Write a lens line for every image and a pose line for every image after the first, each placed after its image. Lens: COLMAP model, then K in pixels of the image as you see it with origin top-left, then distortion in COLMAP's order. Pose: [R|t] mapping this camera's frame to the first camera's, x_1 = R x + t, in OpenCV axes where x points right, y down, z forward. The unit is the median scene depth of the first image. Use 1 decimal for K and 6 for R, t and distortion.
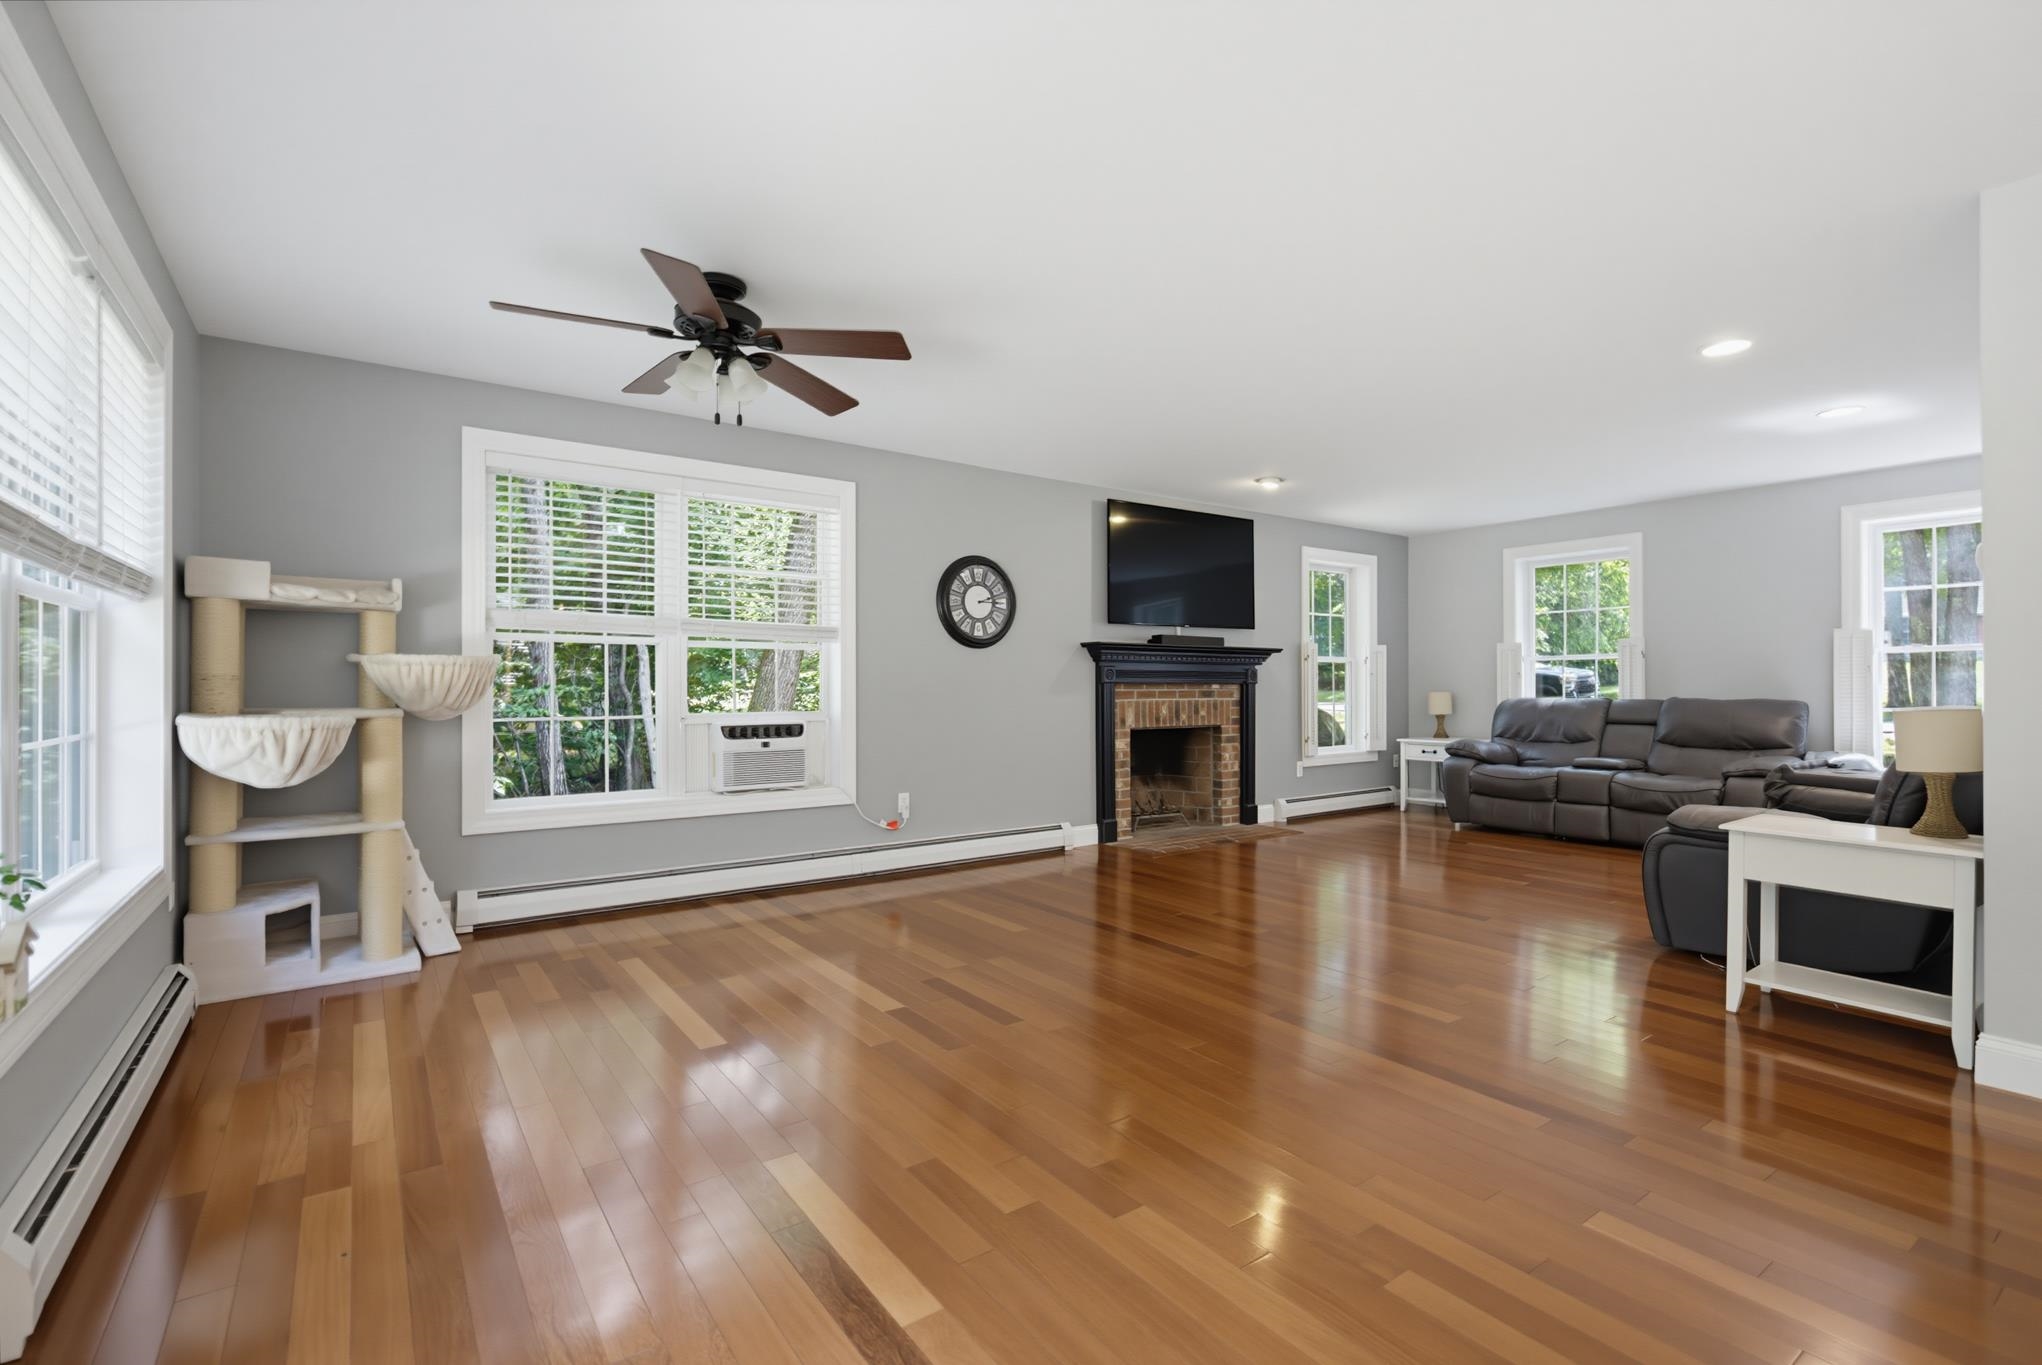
lens RADIAL K [[917.2, 0, 1021.0], [0, 917.2, 682.5], [0, 0, 1]] dist [0.001776, 0.000273]
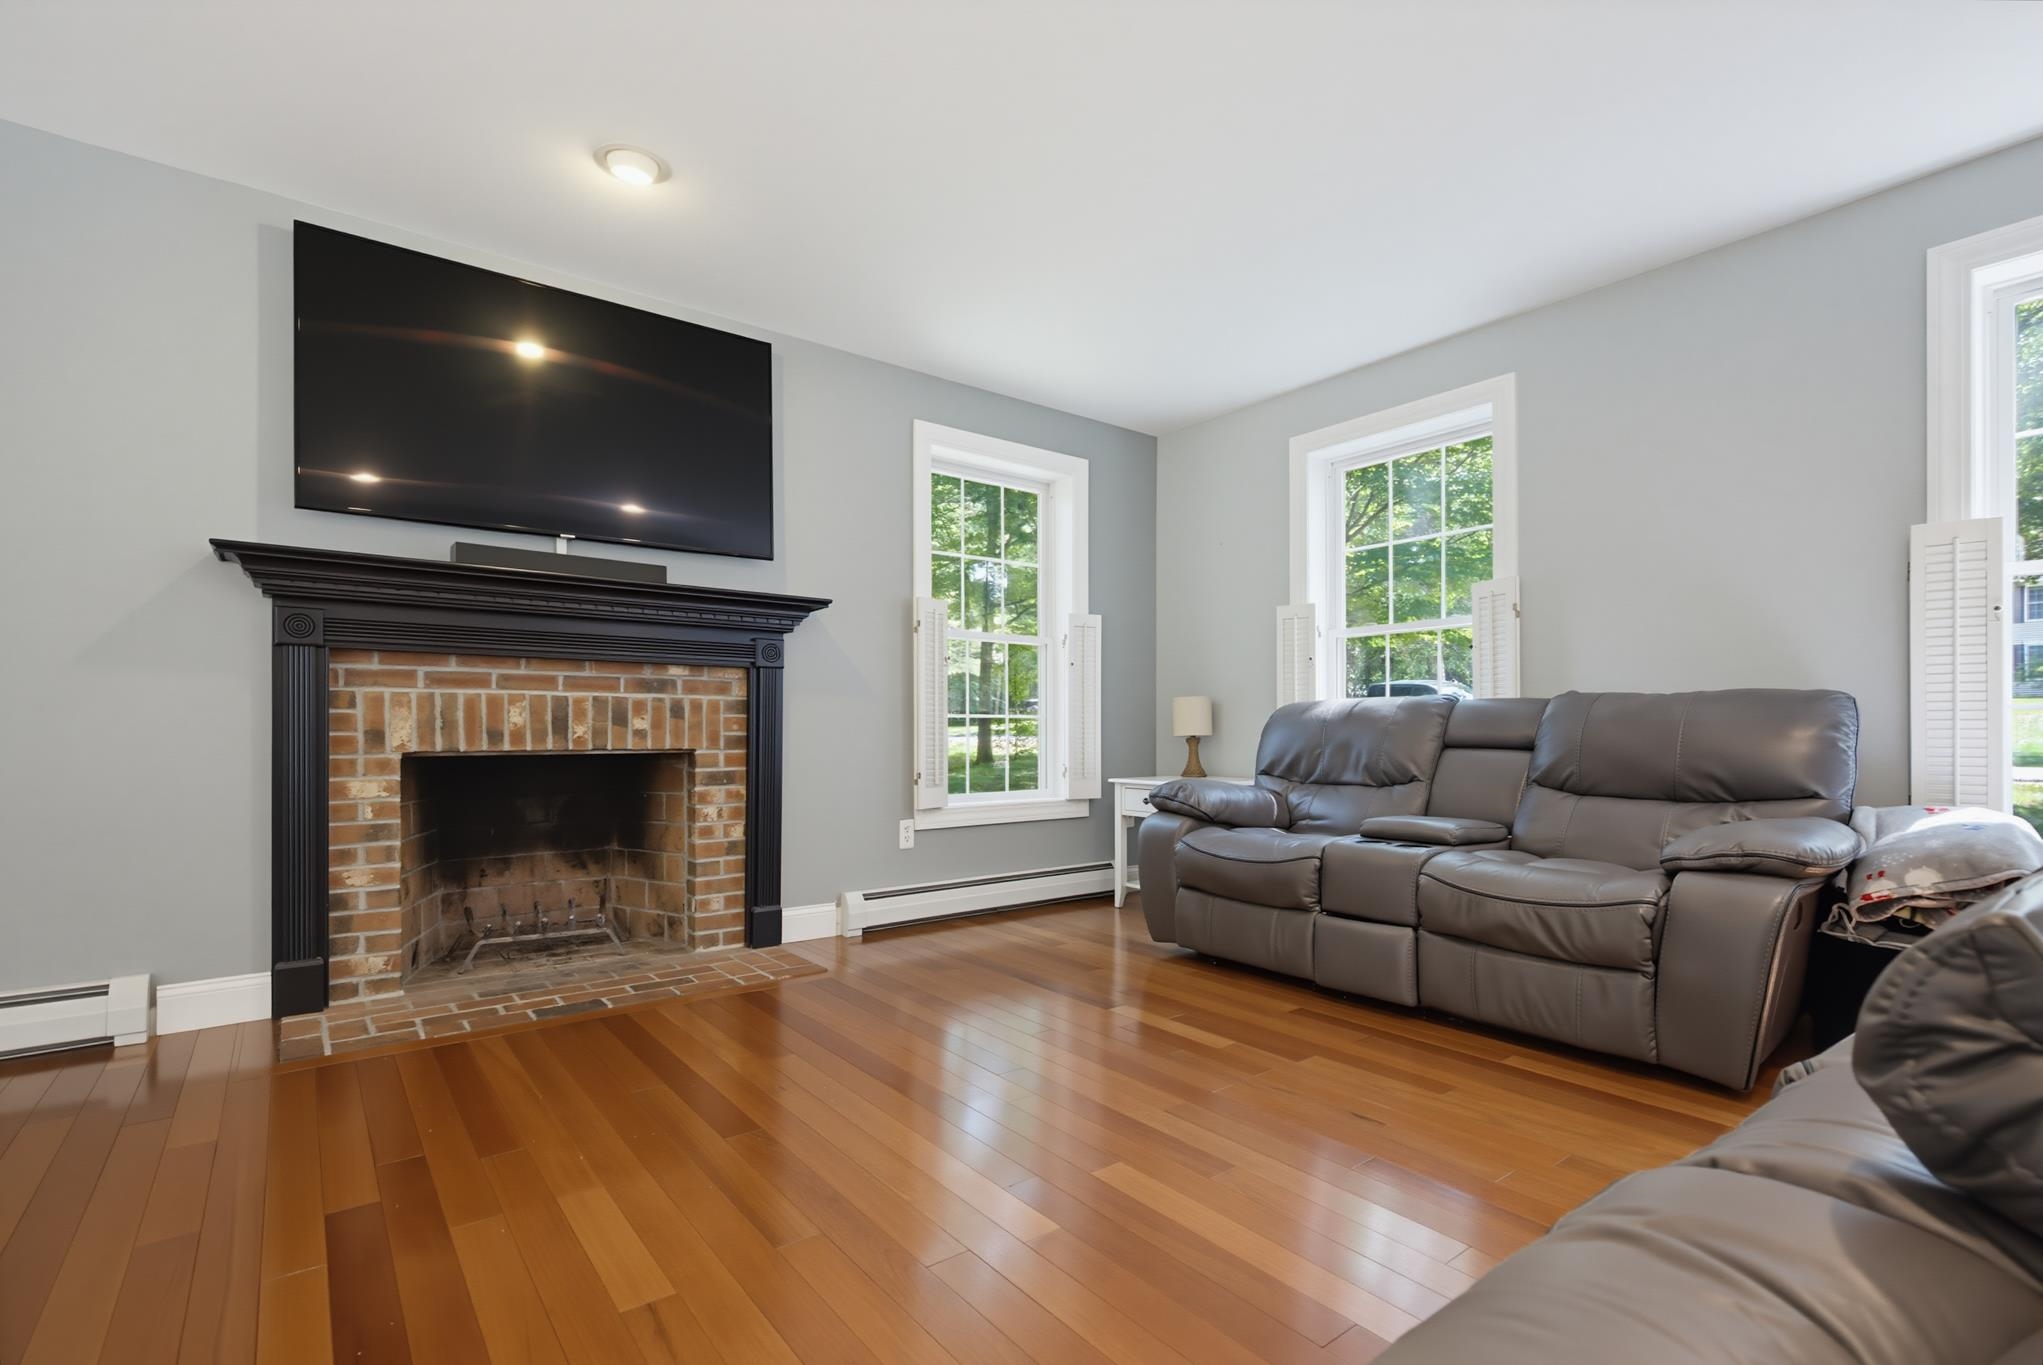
lens RADIAL K [[933.6, 0, 1029.1], [0, 933.6, 718.7], [0, 0, 1]] dist [0.000096, -0.000082]
pose [[0.998880, 0.004299, 0.047129, 0.381307], [-0.004040, 0.999976, -0.005594, 0.032461], [-0.047152, 0.005398, 0.998873, 0.493171]]
